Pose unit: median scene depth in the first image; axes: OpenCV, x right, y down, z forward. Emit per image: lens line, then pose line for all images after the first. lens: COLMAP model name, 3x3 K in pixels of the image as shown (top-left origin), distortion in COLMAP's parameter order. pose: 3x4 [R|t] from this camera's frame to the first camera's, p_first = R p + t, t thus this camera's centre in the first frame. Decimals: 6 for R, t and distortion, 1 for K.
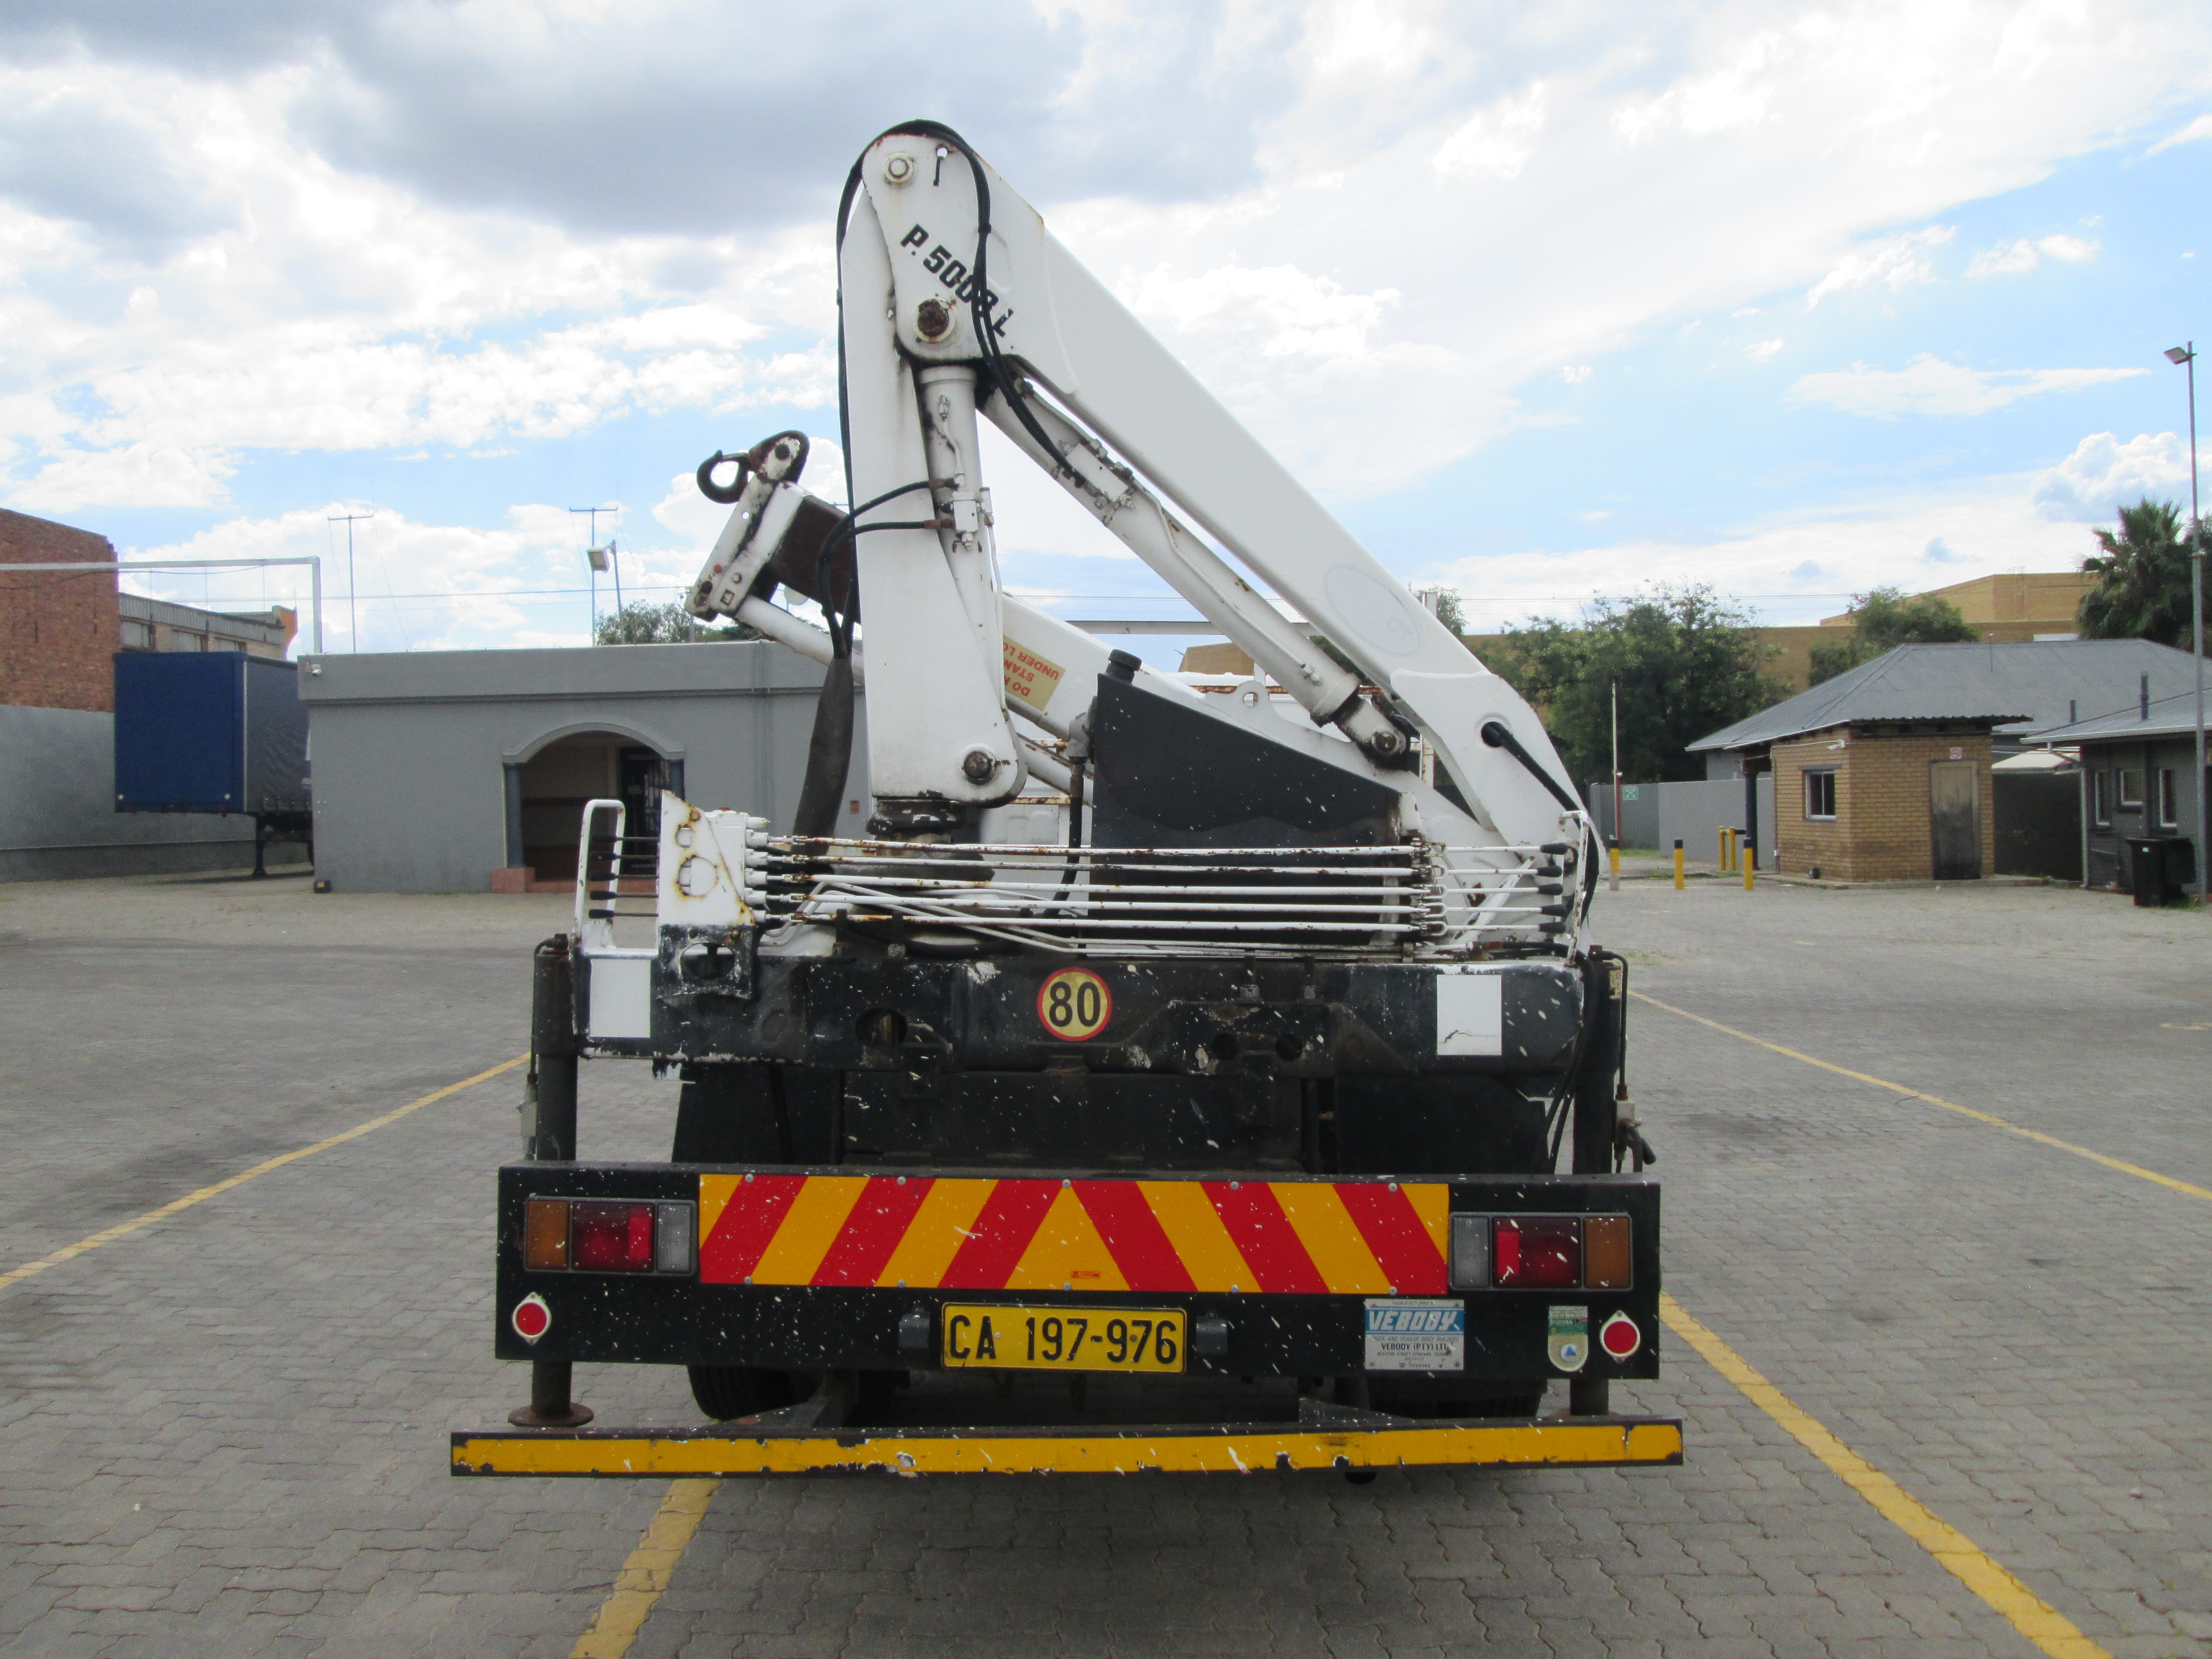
lens RADIAL K [[1834.8, 0, 1137.0], [0, 1834.8, 717.3], [0, 0, 1]] dist [-0.054007, 0.026160]
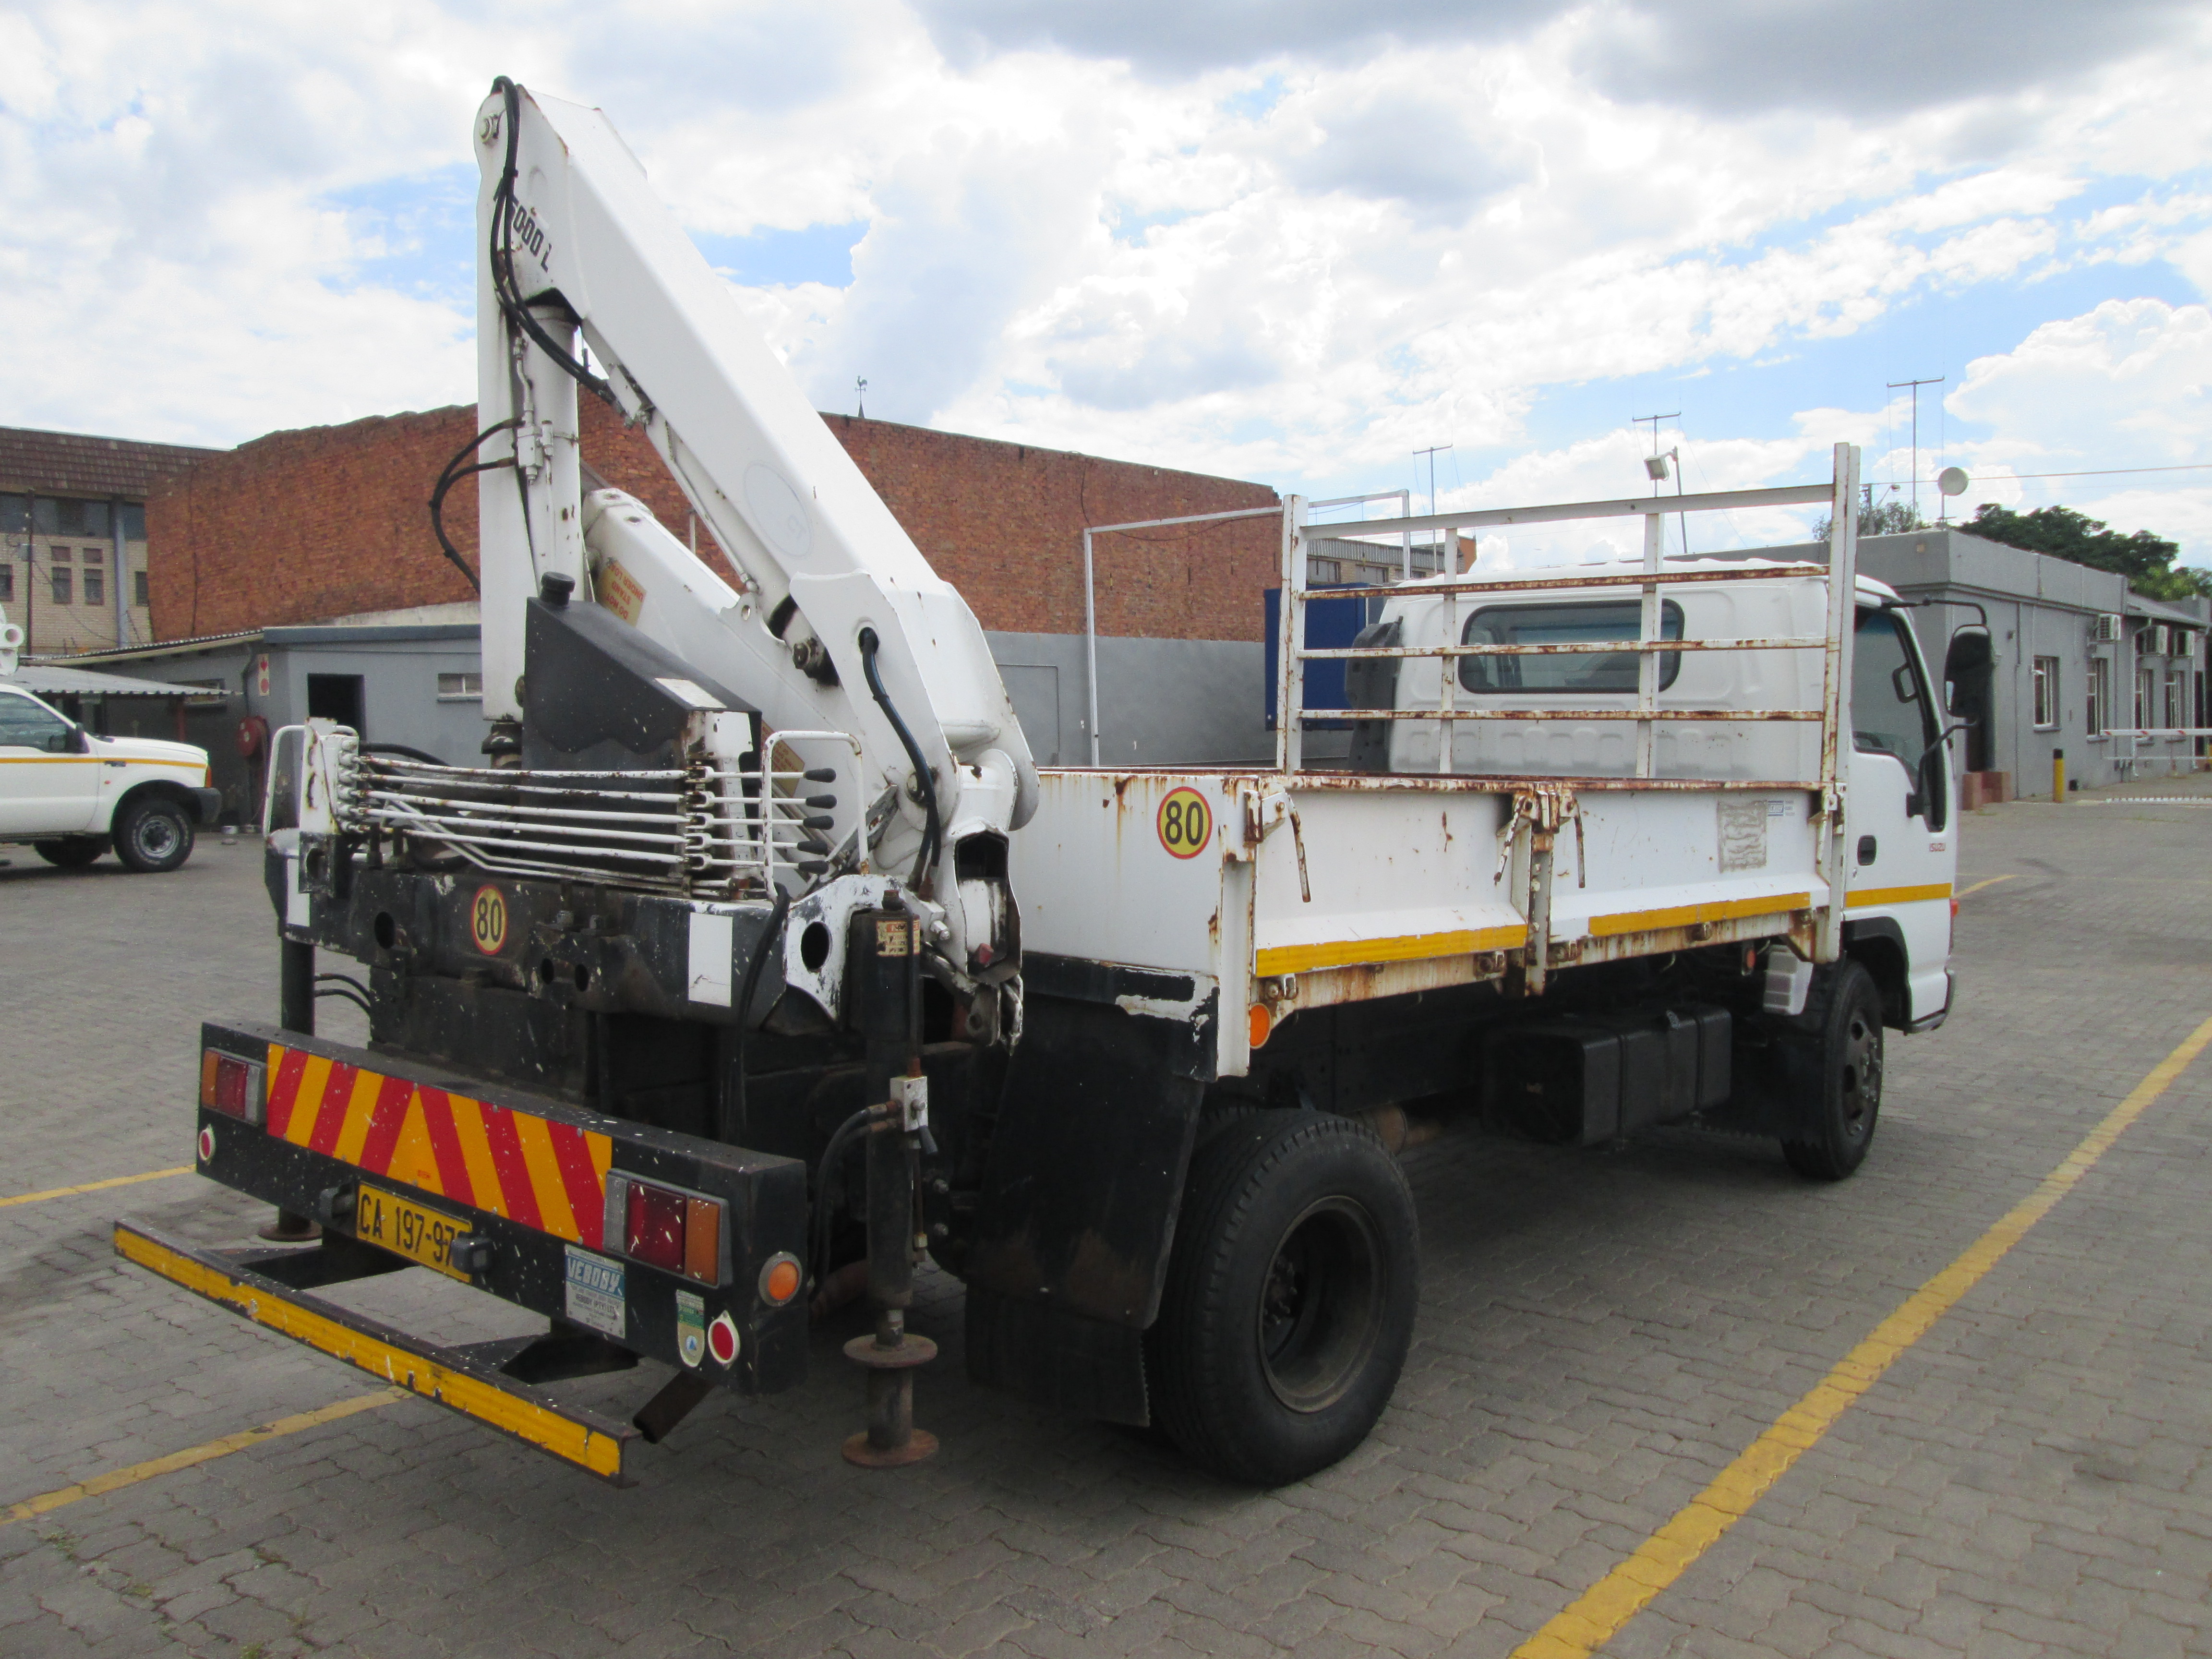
lens RADIAL K [[1844.1, 0, 1100.1], [0, 1844.1, 724.2], [0, 0, 1]] dist [-0.055506, 0.020020]
pose [[0.772023, -0.007792, -0.635546, 0.638578], [0.040252, 0.998517, 0.036652, 0.015916], [0.634318, -0.053878, 0.771192, 0.305442]]
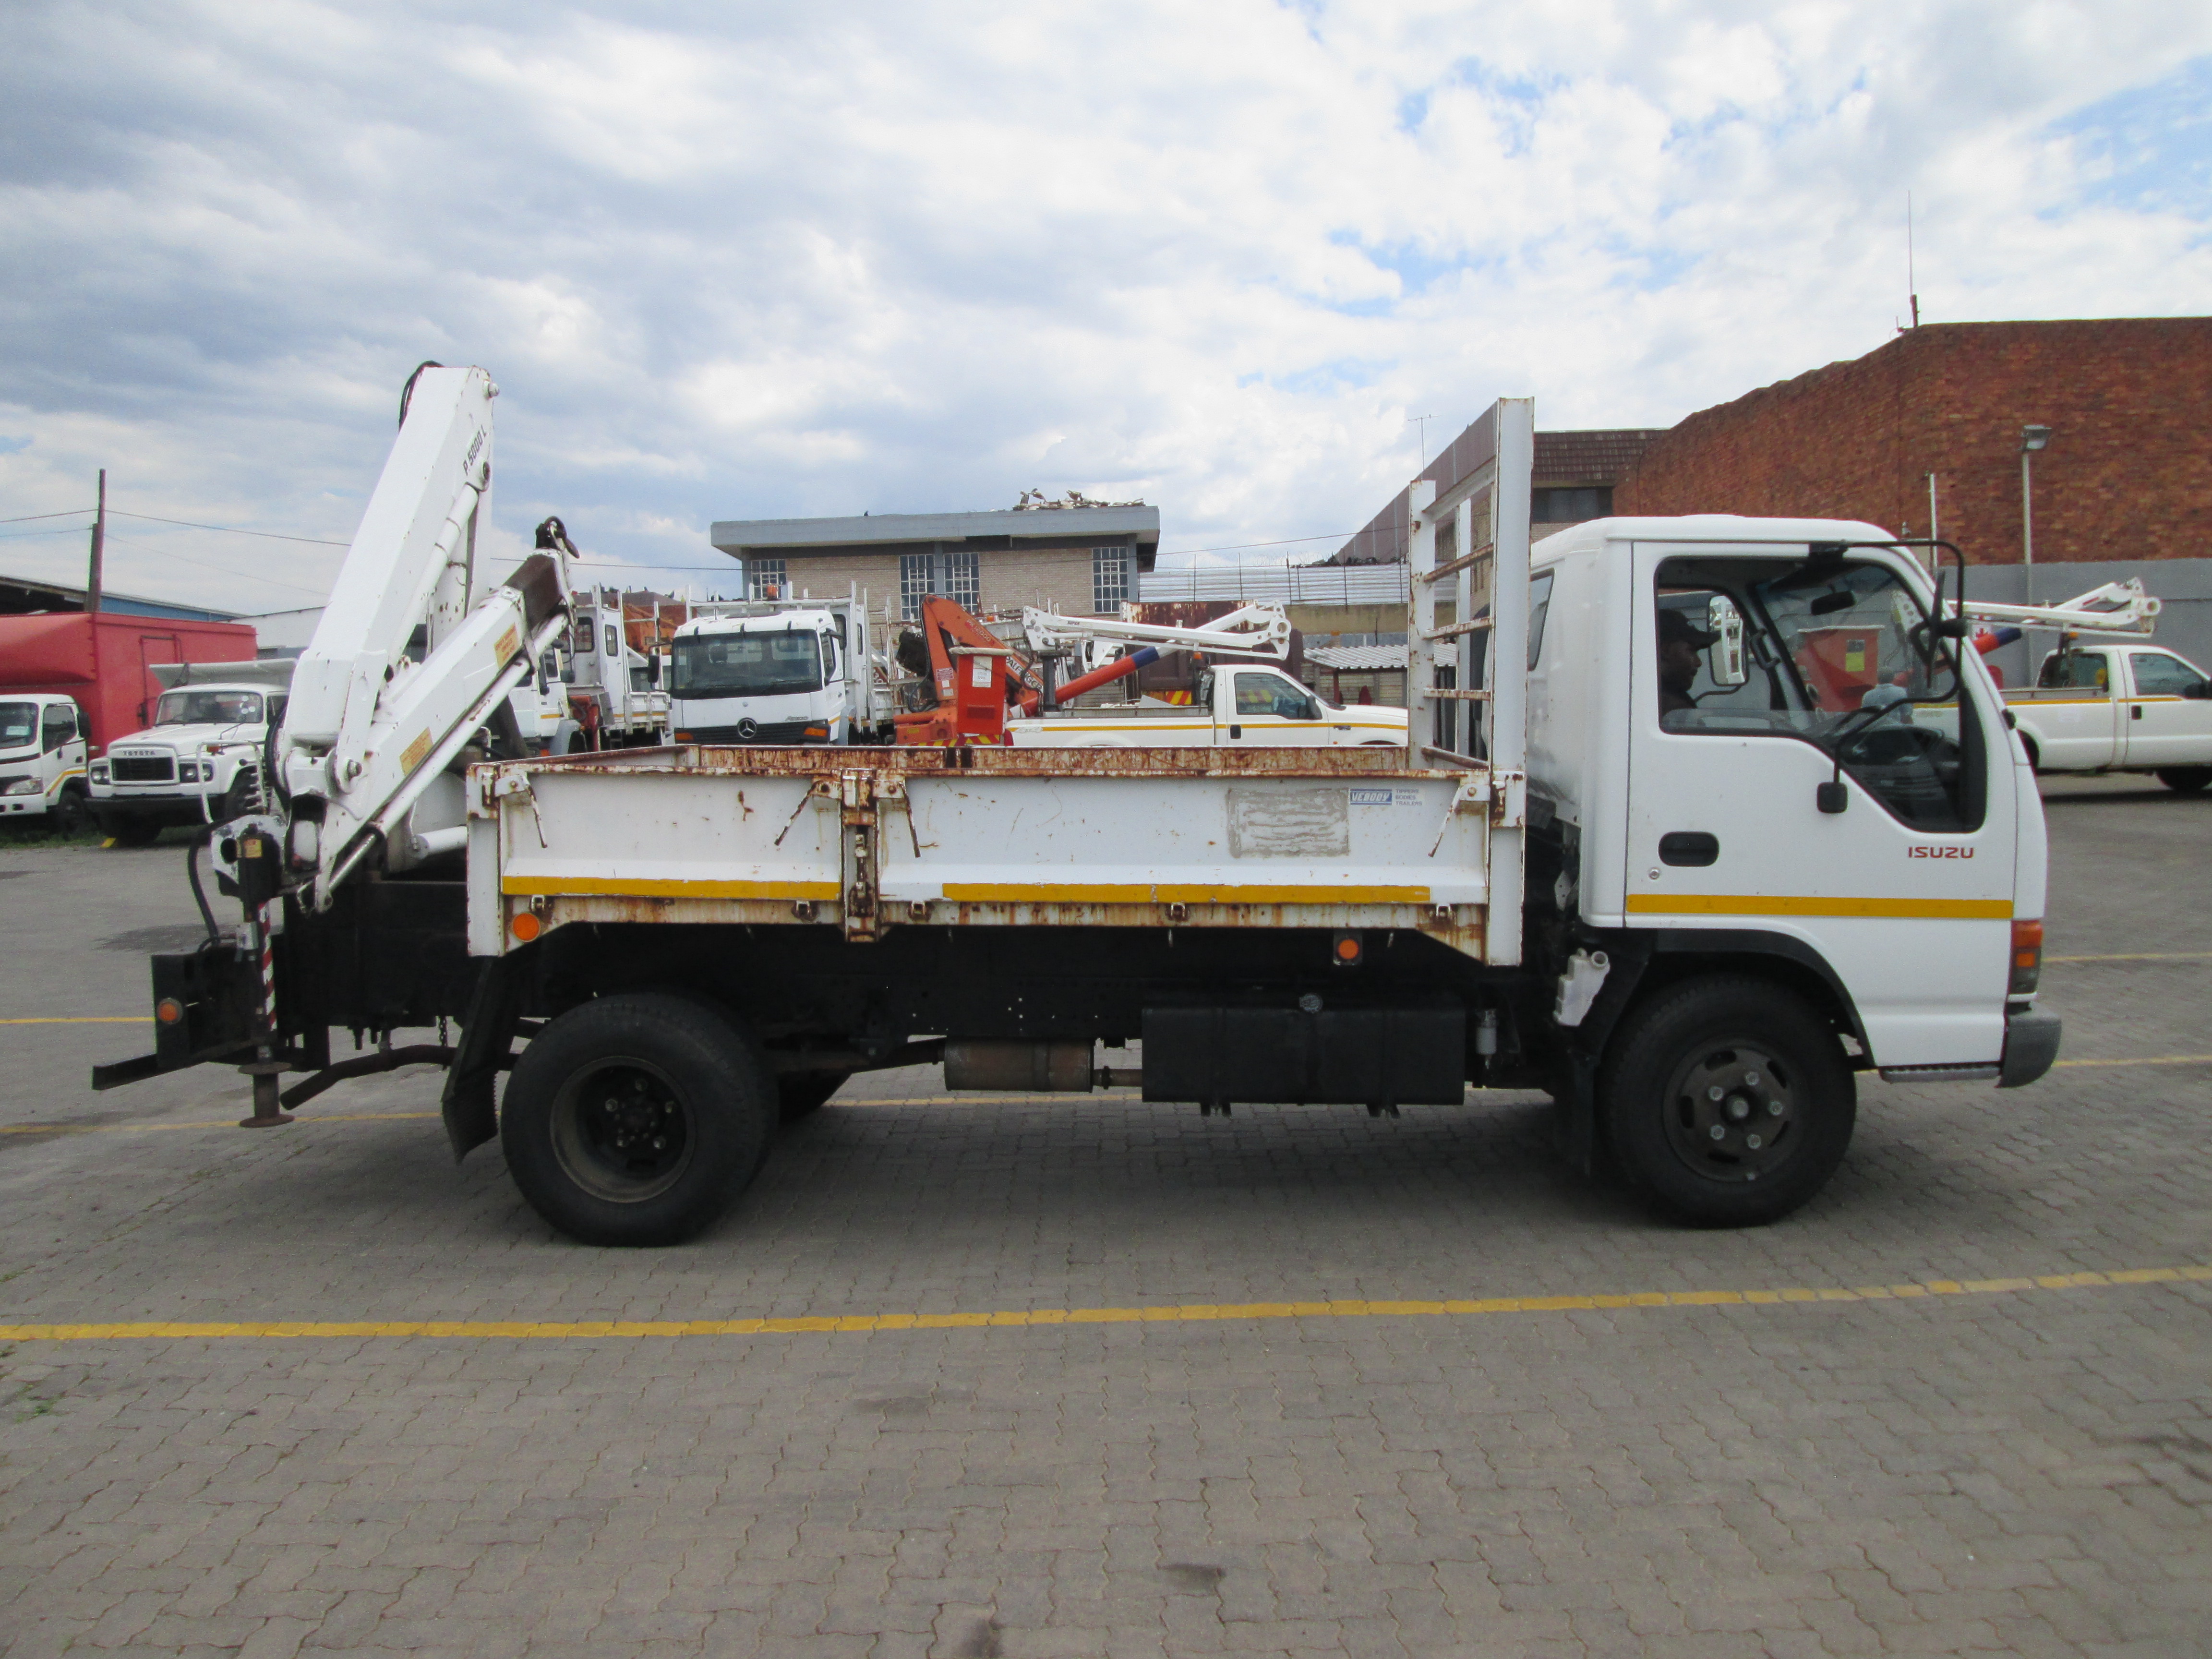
lens RADIAL K [[1844.1, 0, 1100.1], [0, 1844.1, 724.2], [0, 0, 1]] dist [-0.055506, 0.020020]
pose [[-0.016837, 0.007268, -0.999832, 1.345884], [0.078315, 0.996911, 0.005928, 0.064351], [0.996786, -0.078202, -0.017354, 1.307420]]
